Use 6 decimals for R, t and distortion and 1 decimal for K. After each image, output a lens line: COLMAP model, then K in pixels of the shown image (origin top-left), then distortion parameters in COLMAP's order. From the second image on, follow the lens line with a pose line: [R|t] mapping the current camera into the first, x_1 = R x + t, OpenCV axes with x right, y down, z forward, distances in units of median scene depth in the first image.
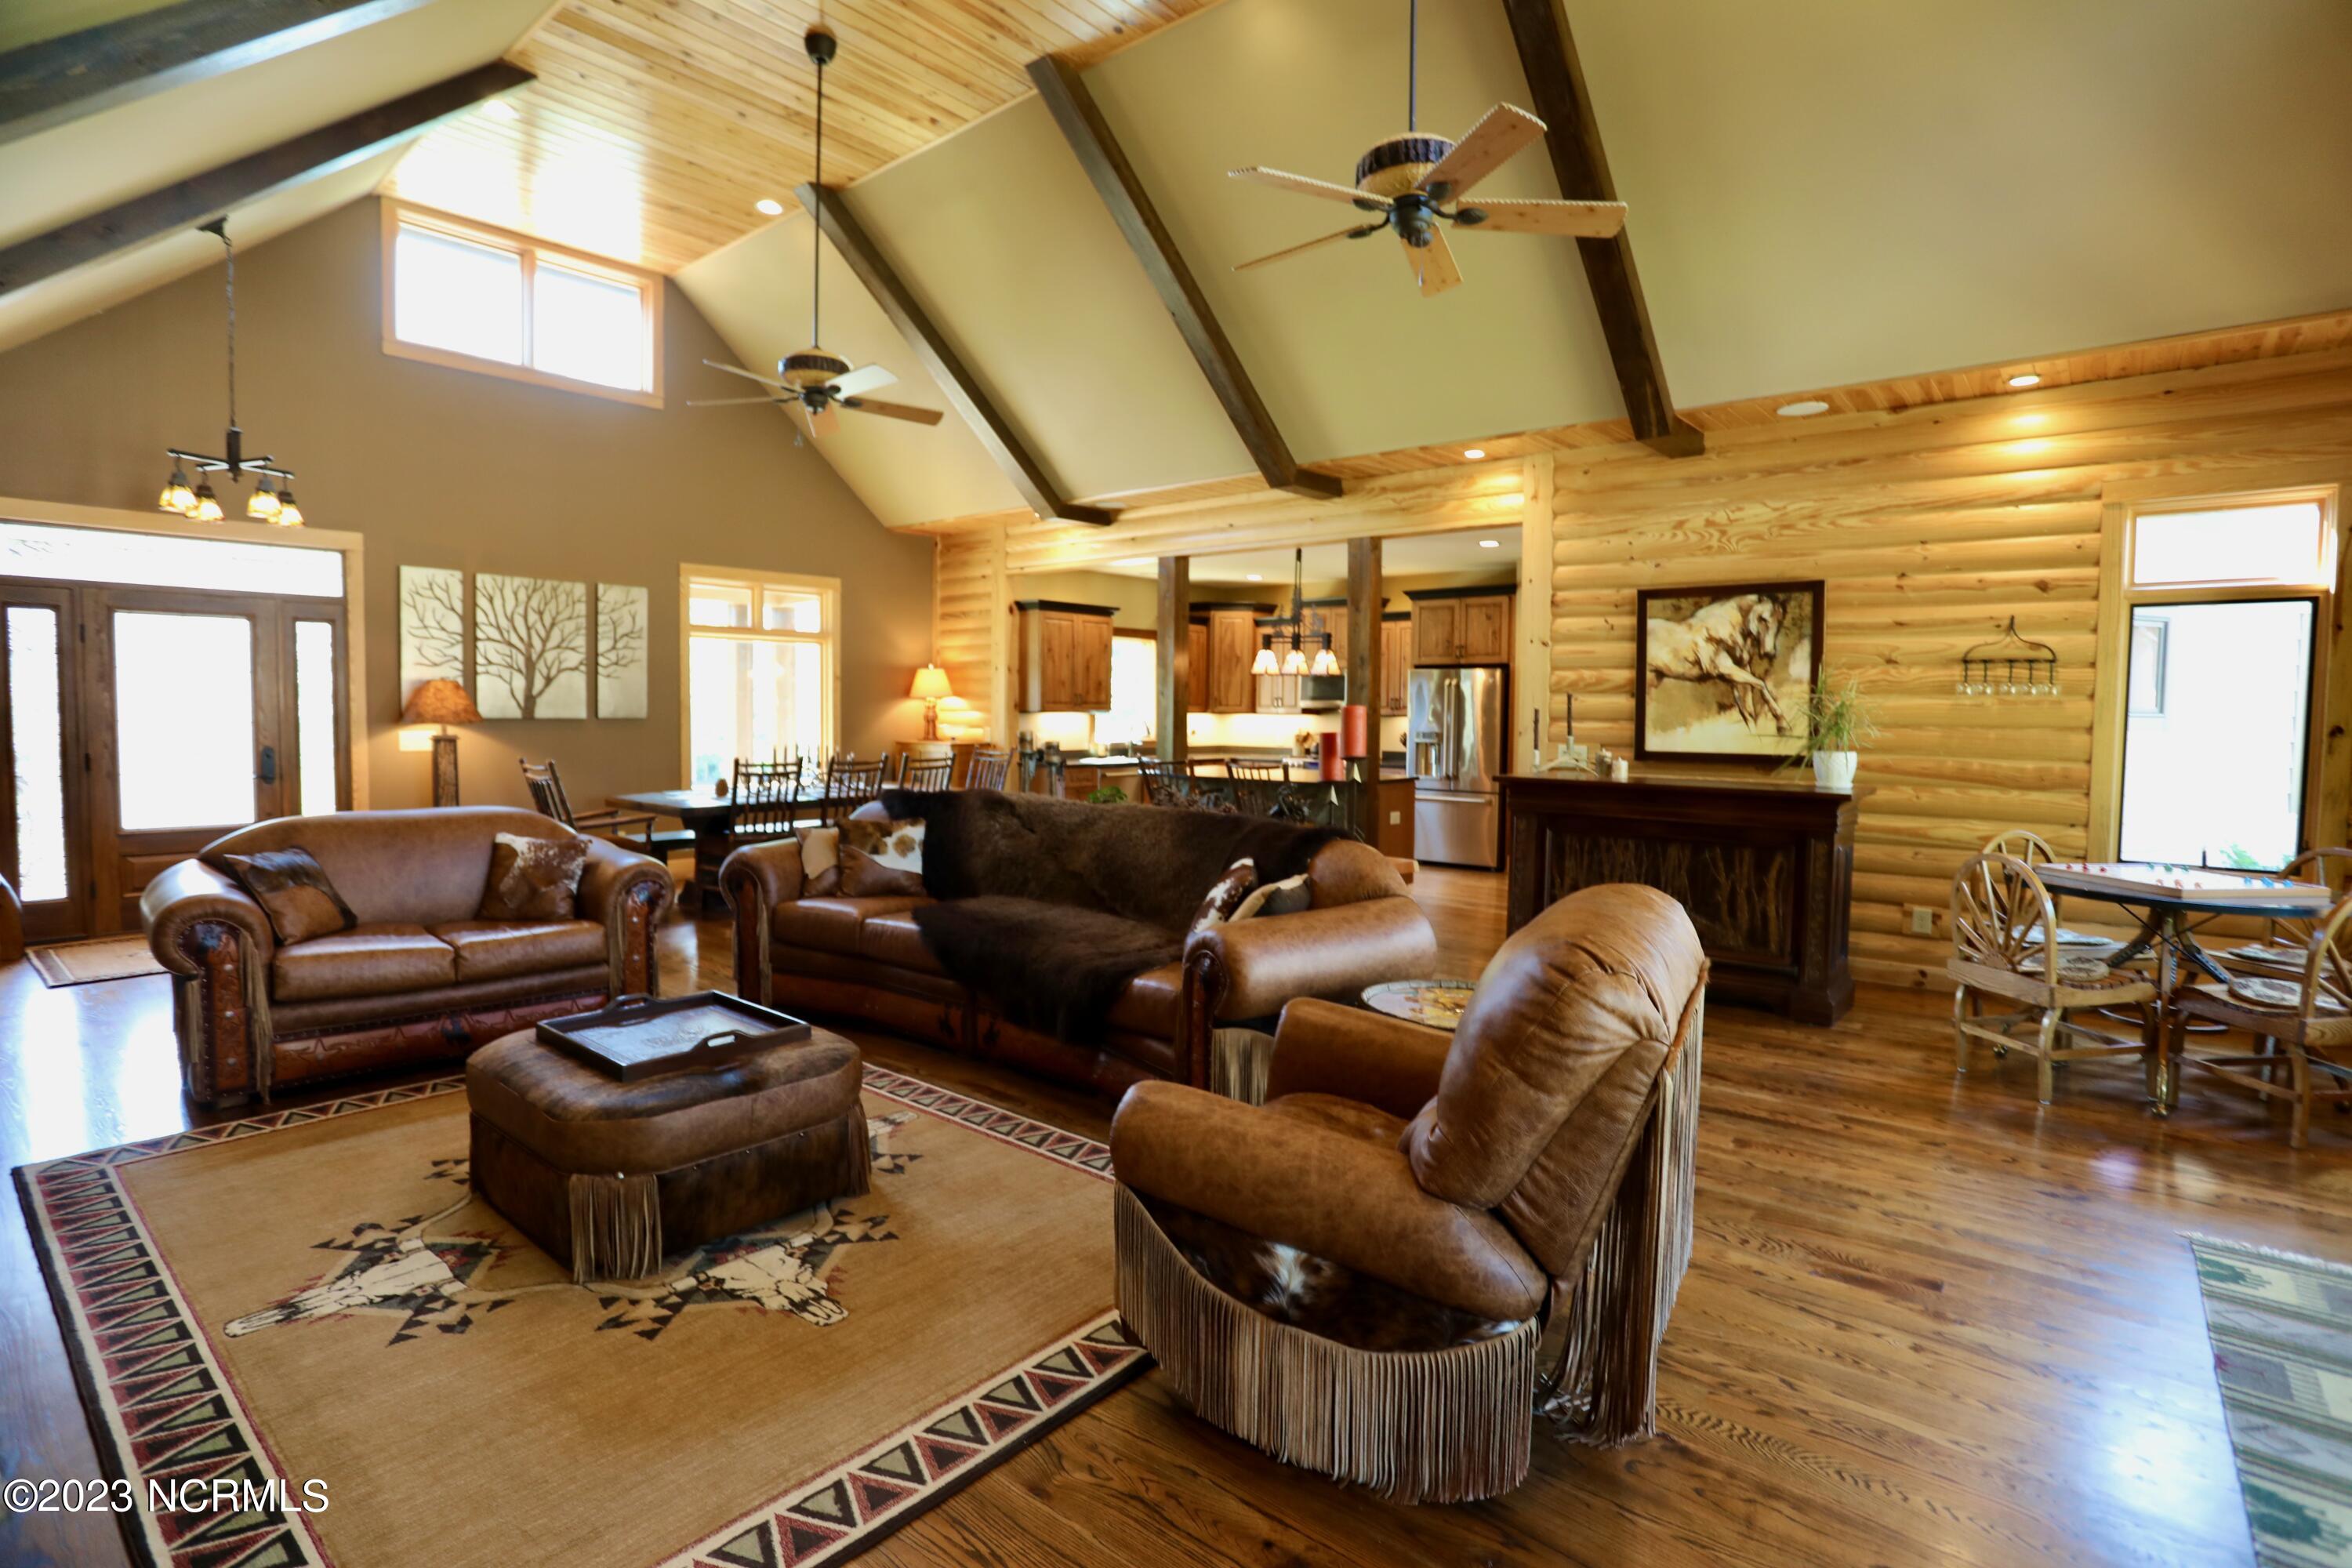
lens RADIAL K [[1152.1, 0, 1172.5], [0, 1152.1, 768.3], [0, 0, 1]] dist [-0.073472, 0.030963]
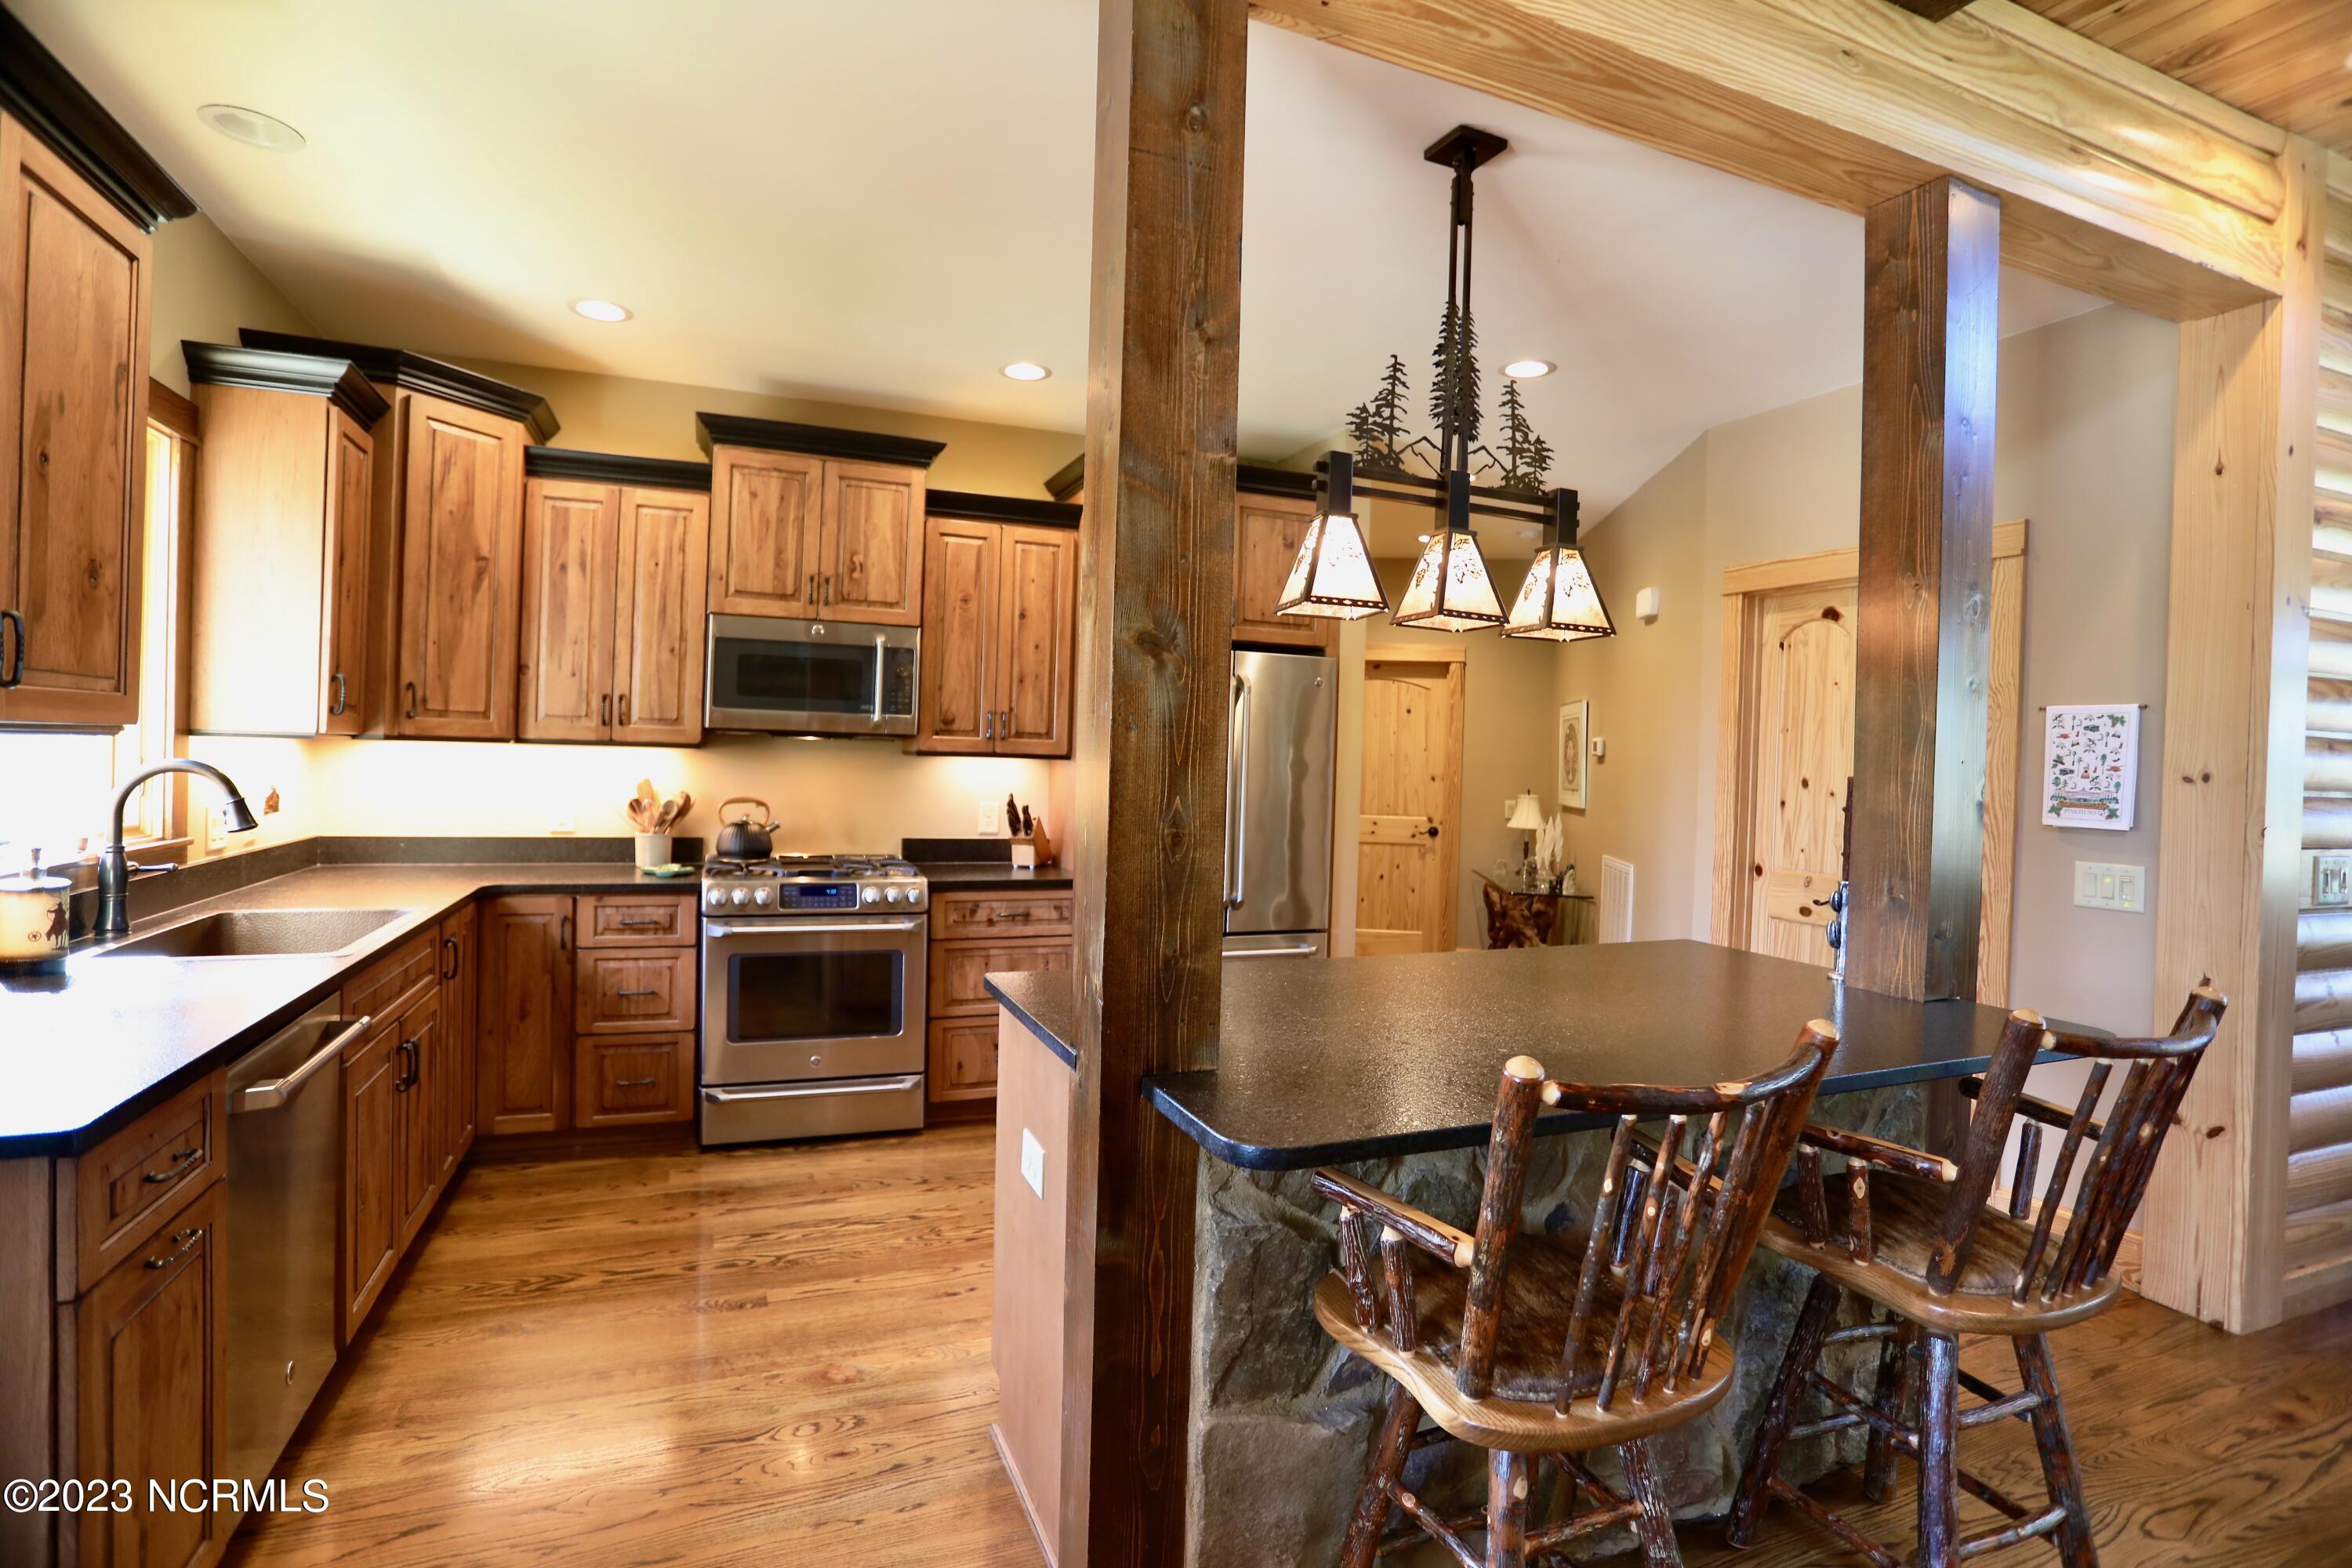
lens RADIAL K [[1152.1, 0, 1181.1], [0, 1152.1, 774.9], [0, 0, 1]] dist [-0.073472, 0.030963]
pose [[0.445072, -0.010511, 0.895433, -0.189843], [0.020162, 0.999795, 0.001714, -0.053276], [-0.895268, 0.017291, 0.445193, 1.070977]]
